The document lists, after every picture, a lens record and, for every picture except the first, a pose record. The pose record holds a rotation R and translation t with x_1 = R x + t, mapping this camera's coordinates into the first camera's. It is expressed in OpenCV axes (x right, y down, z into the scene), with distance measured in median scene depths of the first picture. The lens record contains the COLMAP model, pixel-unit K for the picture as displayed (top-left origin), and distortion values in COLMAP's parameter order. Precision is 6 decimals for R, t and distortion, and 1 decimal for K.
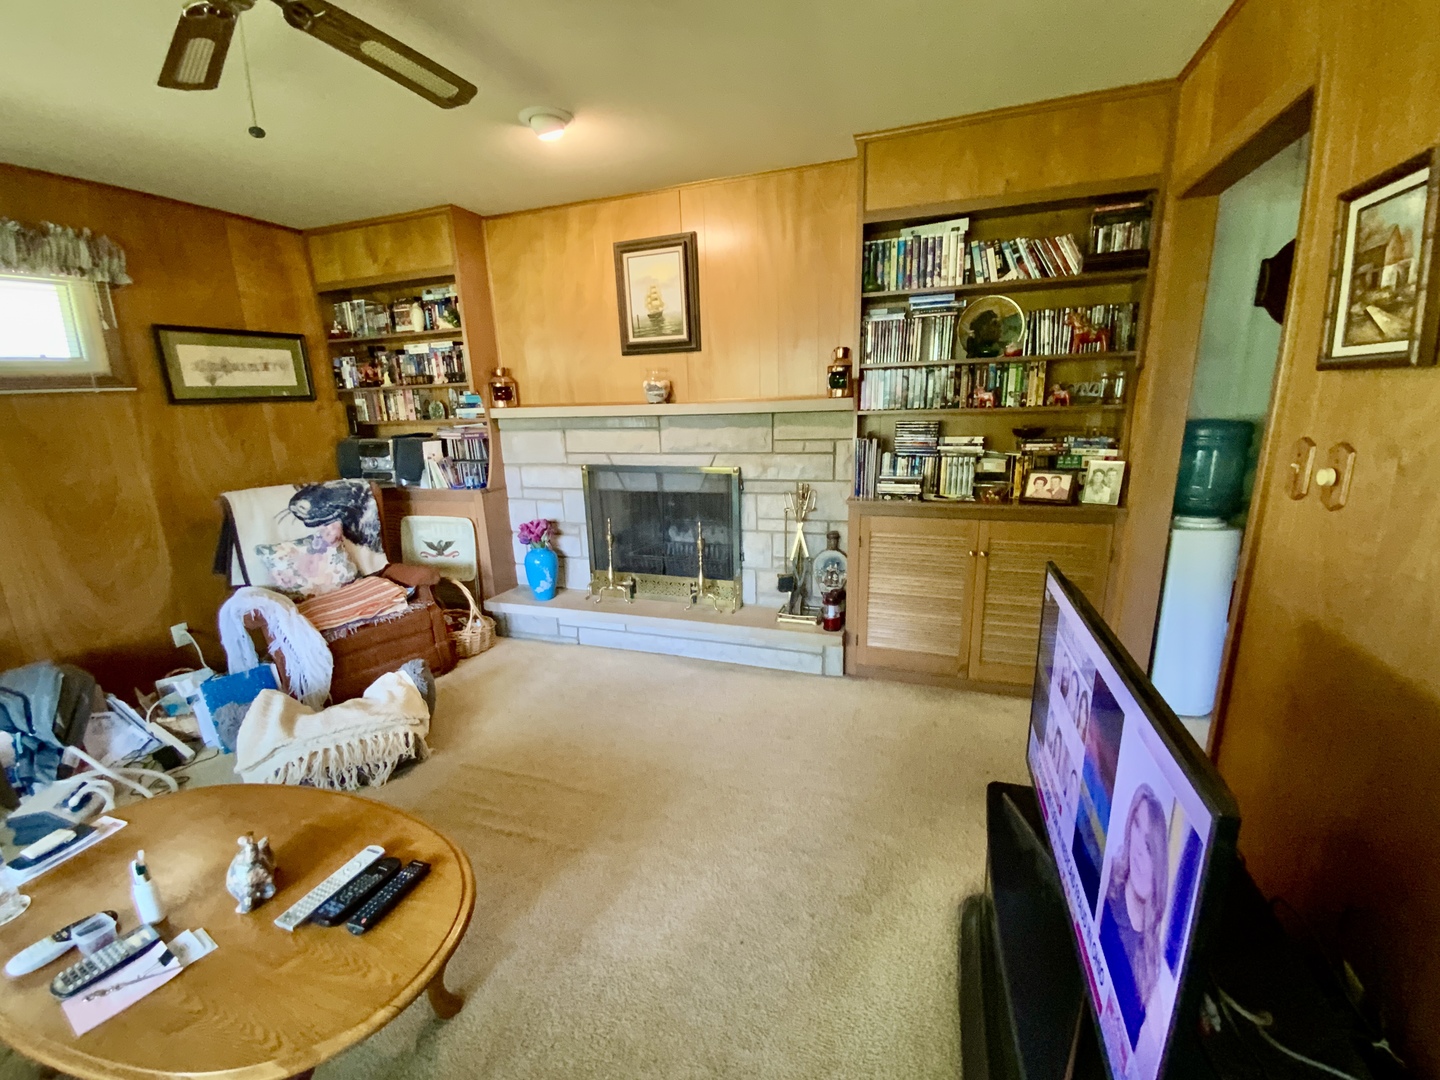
lens RADIAL K [[583.2, 0, 711.3], [0, 583.2, 539.0], [0, 0, 1]] dist [0.003358, -0.001871]
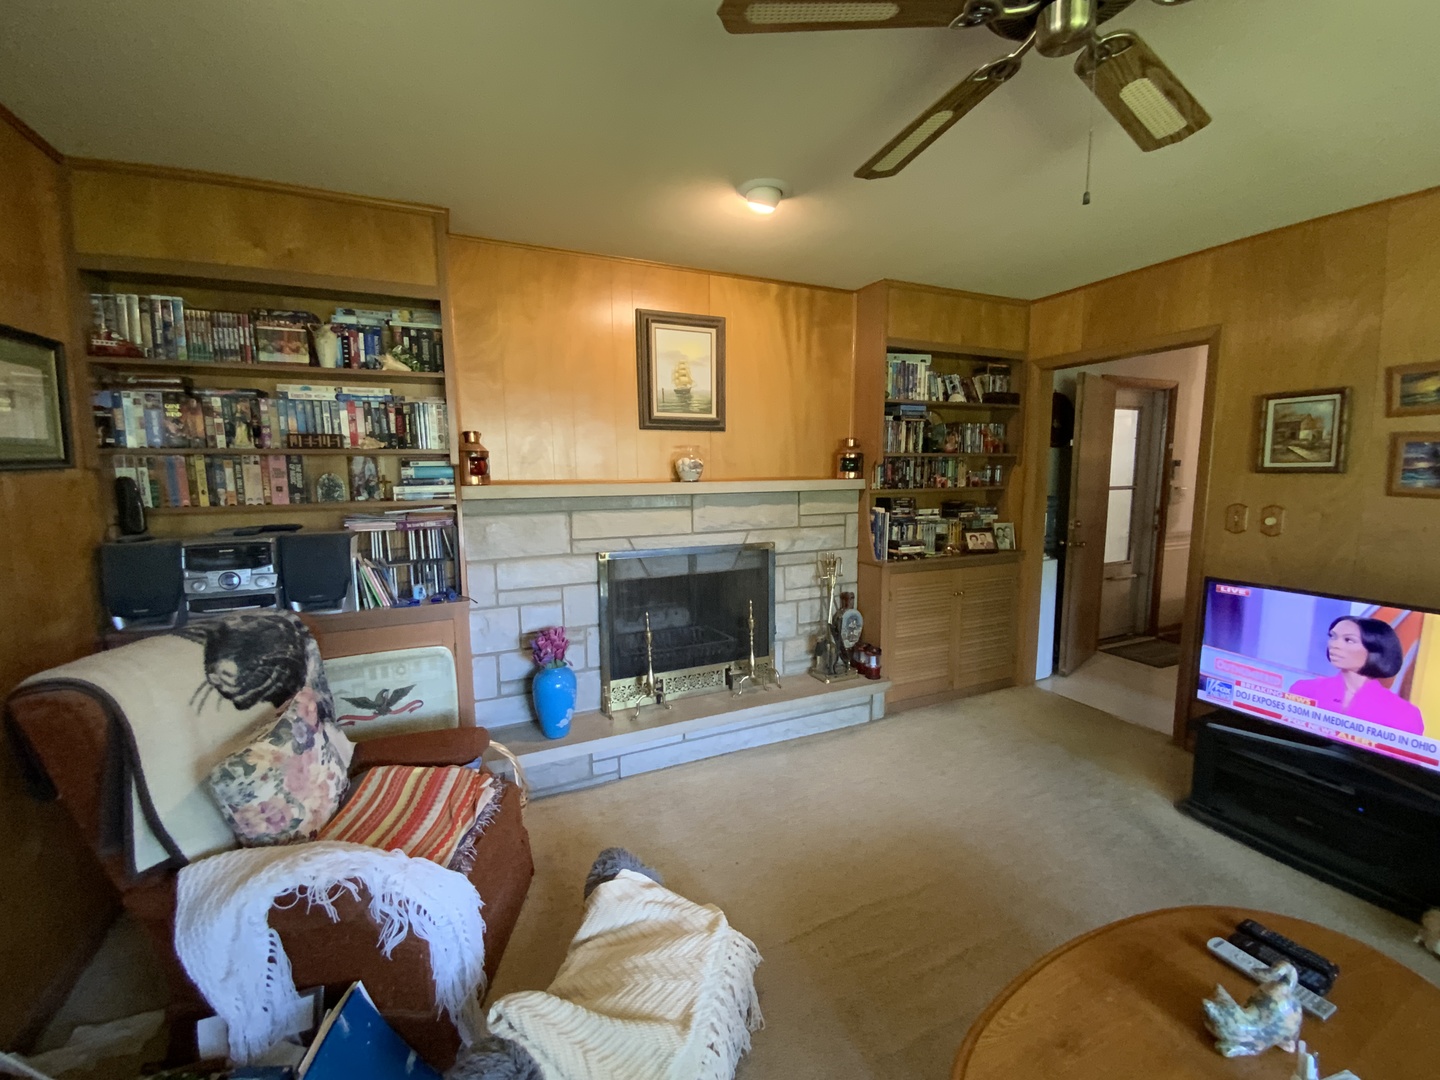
lens RADIAL K [[583.2, 0, 714.2], [0, 583.2, 538.2], [0, 0, 1]] dist [0.003358, -0.001871]
pose [[0.724225, -0.056702, 0.687229, -0.728976], [0.146088, 0.986608, -0.072549, -0.070954], [-0.673911, 0.152938, 0.722809, 0.317981]]
